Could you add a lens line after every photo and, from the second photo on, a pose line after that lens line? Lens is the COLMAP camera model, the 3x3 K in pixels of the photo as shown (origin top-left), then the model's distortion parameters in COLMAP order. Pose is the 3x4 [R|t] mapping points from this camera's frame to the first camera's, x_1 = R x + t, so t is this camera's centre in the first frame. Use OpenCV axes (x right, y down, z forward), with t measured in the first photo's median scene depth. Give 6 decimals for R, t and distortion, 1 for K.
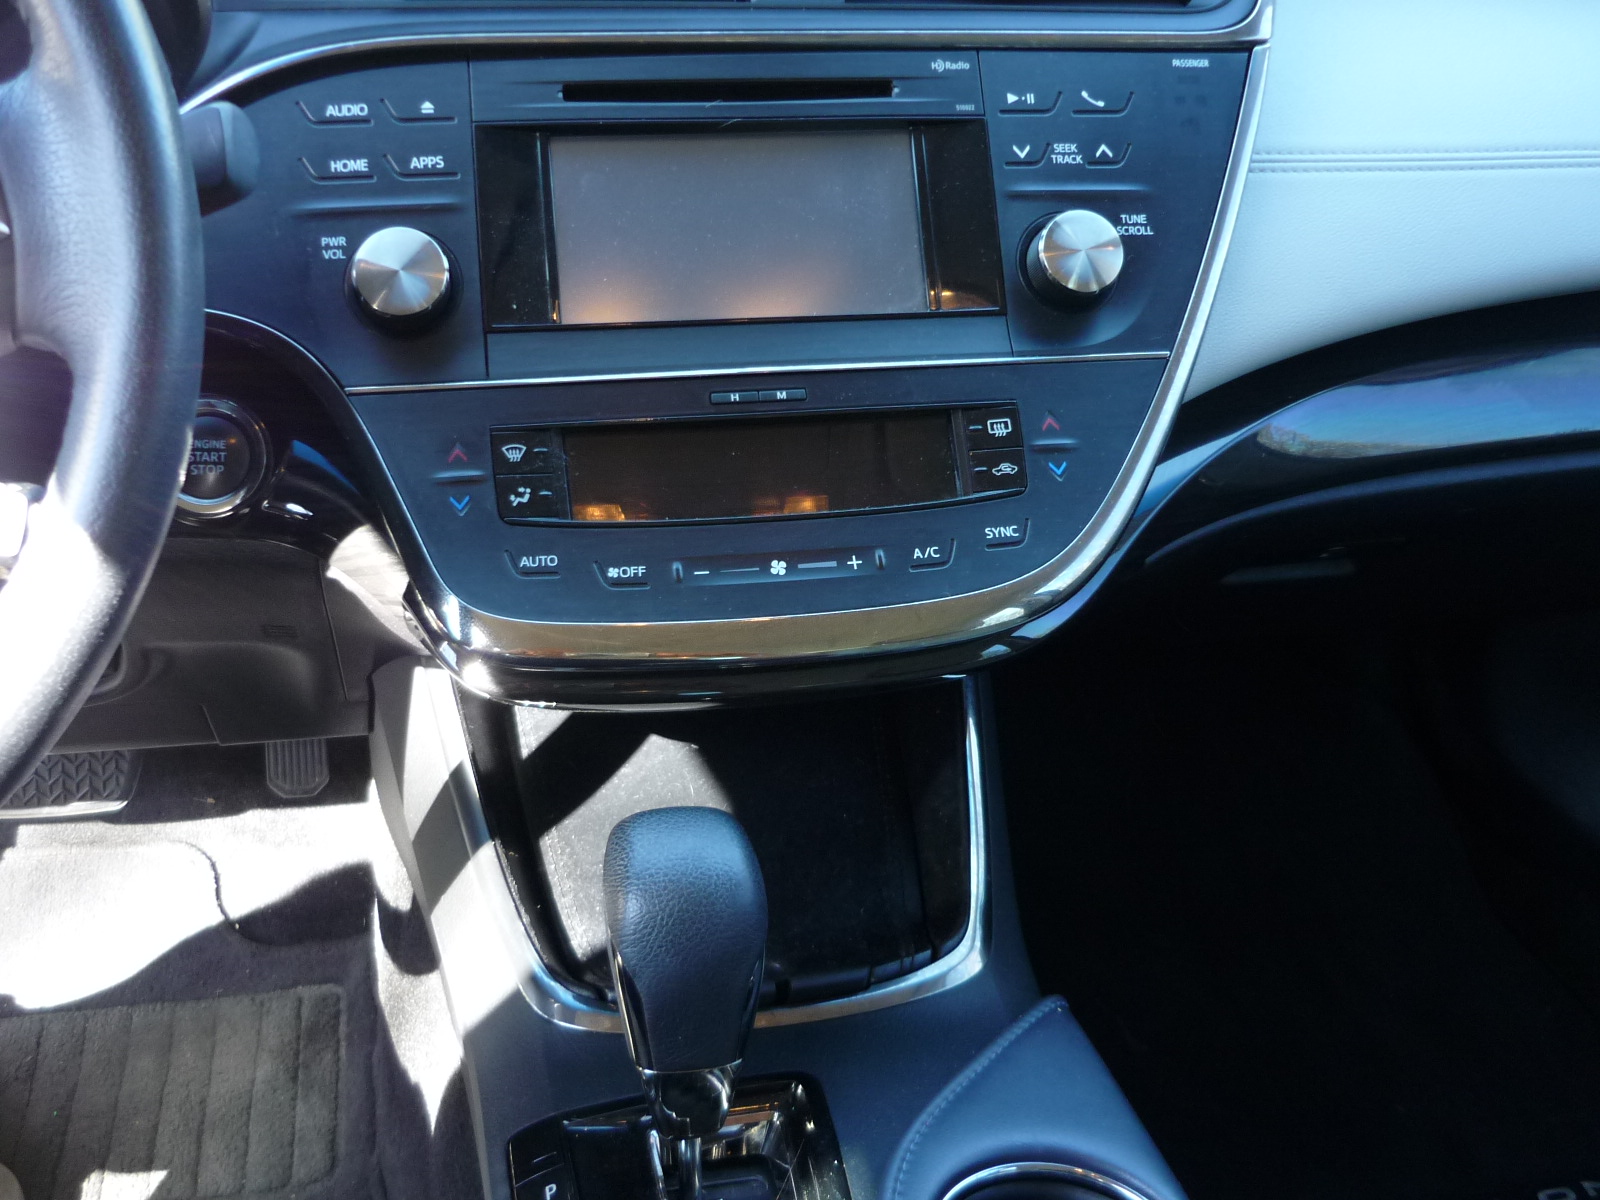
lens RADIAL K [[1560.6, 0, 800.0], [0, 1560.6, 600.0], [0, 0, 1]] dist [0.000378, 0.012746]
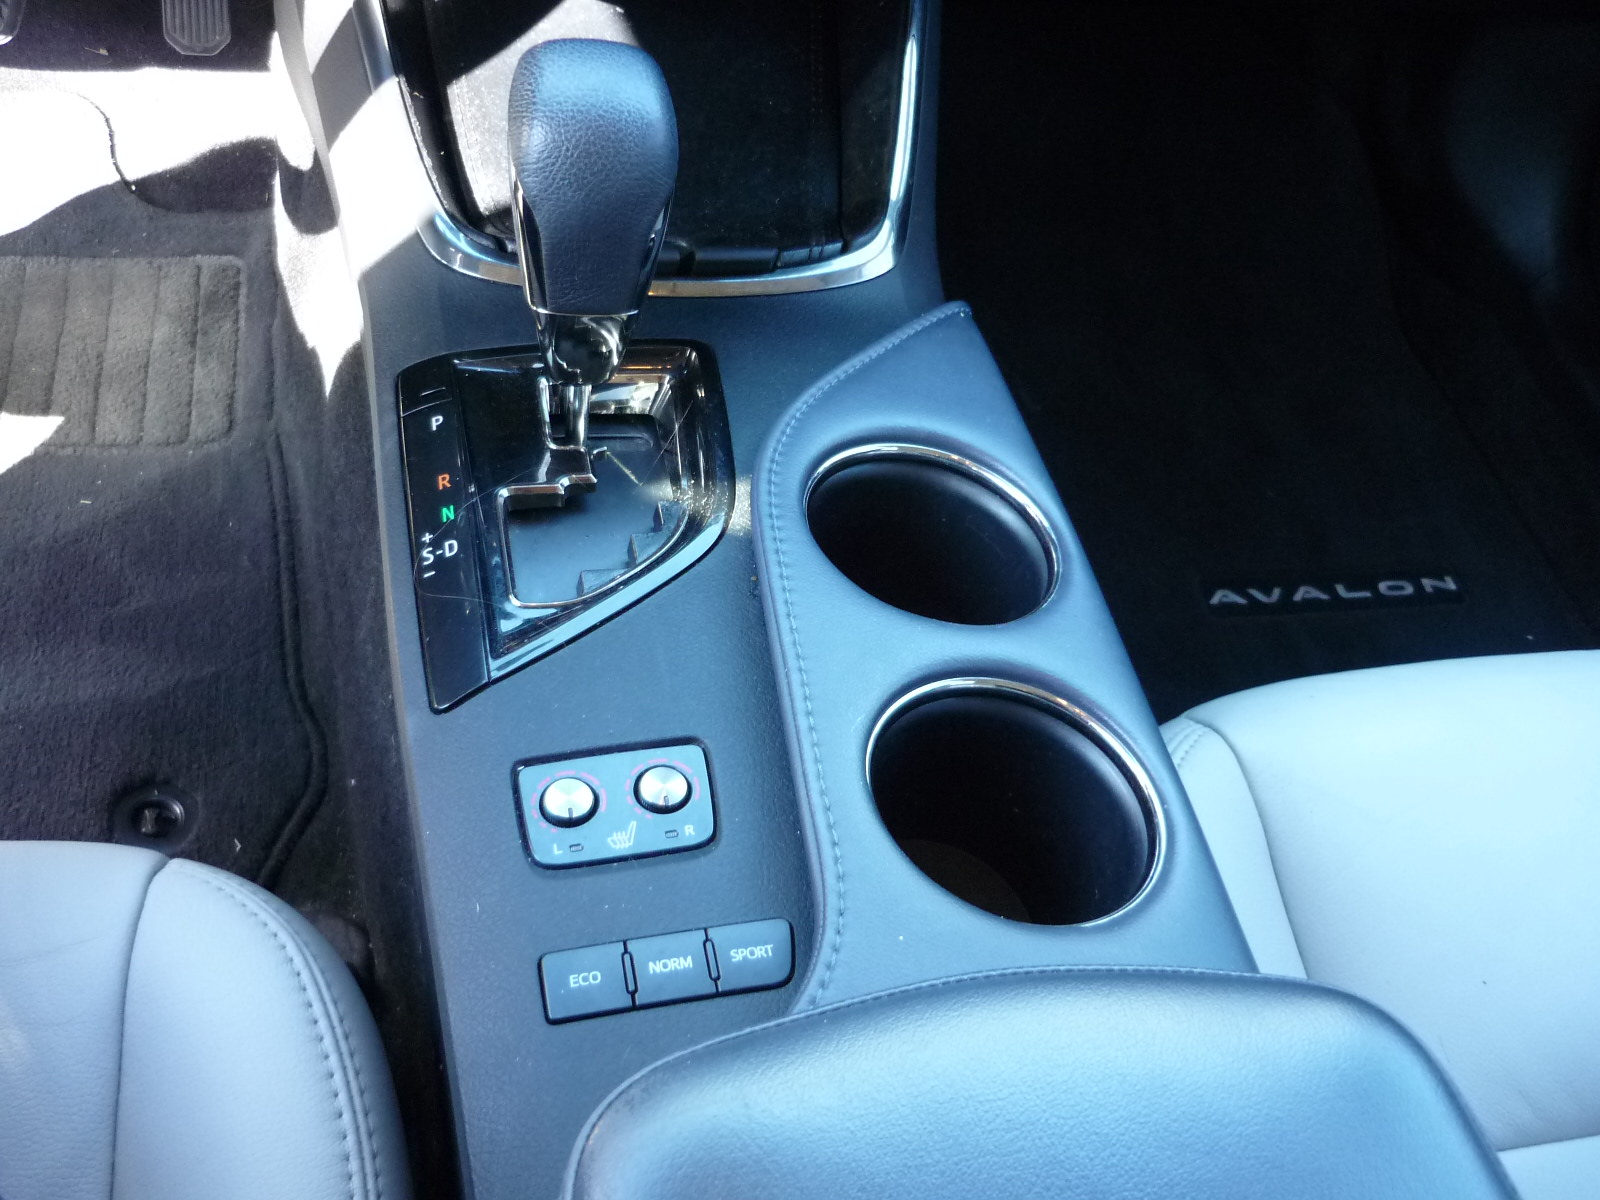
lens RADIAL K [[1534.5, 0, 800.0], [0, 1534.5, 600.0], [0, 0, 1]] dist [-0.014451, 0.023329]
pose [[0.992315, 0.107015, 0.062125, 0.019281], [-0.121202, 0.941754, 0.313703, 0.119896], [-0.024935, -0.318821, 0.947487, 0.014537]]
